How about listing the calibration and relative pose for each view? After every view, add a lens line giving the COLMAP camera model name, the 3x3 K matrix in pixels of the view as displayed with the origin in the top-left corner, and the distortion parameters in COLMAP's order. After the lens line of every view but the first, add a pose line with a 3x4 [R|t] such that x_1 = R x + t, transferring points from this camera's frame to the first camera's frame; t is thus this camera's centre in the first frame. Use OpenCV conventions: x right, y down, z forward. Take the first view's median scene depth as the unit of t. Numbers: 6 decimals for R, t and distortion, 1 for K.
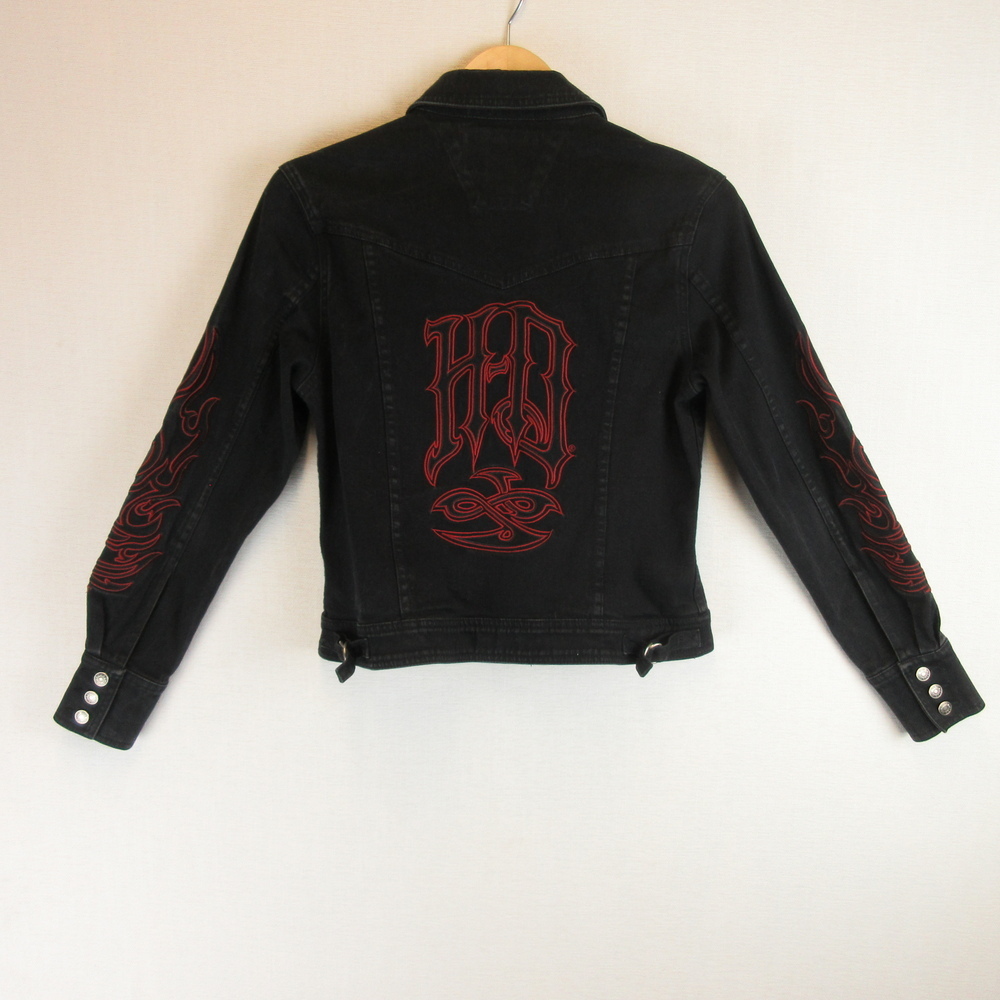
lens RADIAL K [[828.3, 0, 500.0], [0, 828.3, 500.0], [0, 0, 1]] dist [-0.048451, 0.008285]
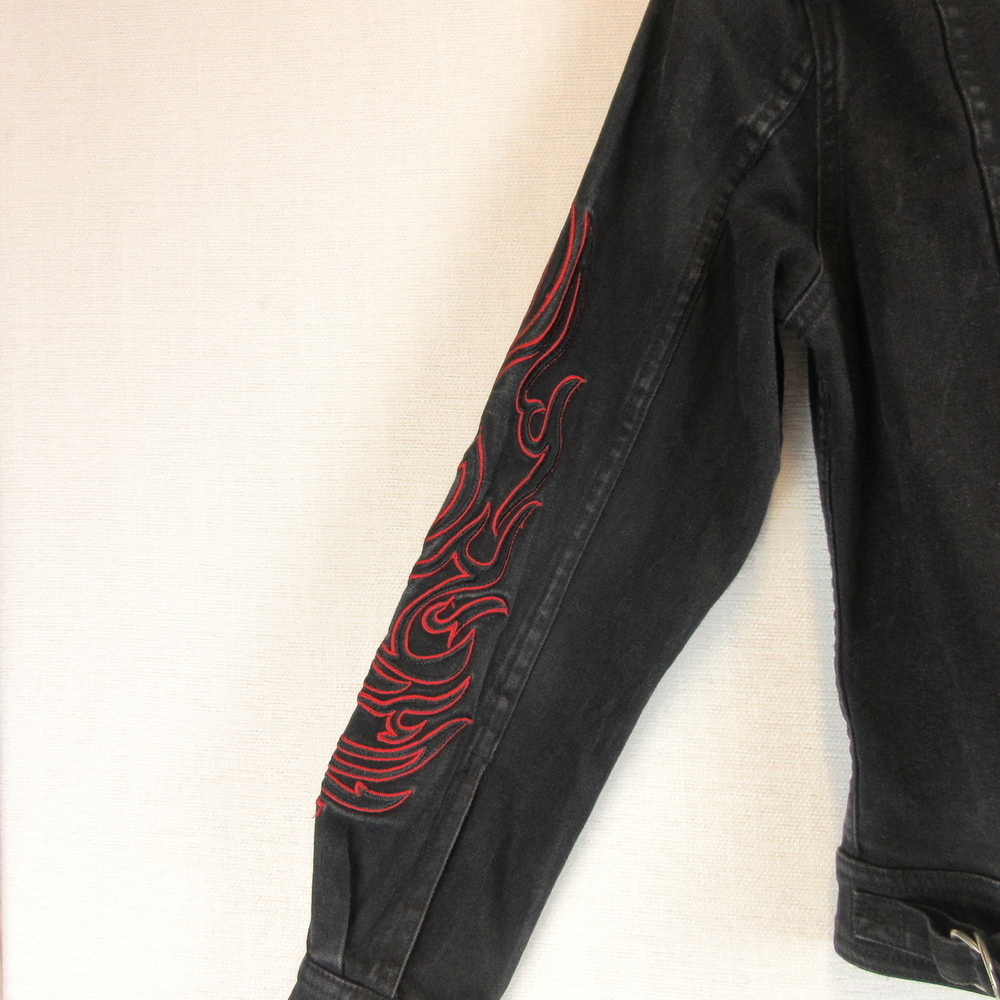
lens RADIAL K [[828.3, 0, 500.0], [0, 828.3, 500.0], [0, 0, 1]] dist [-0.048451, 0.008285]
pose [[0.981308, -0.077676, -0.176070, -0.318016], [0.037180, 0.974208, -0.222568, 0.049706], [0.188817, 0.211862, 0.958886, 0.562814]]
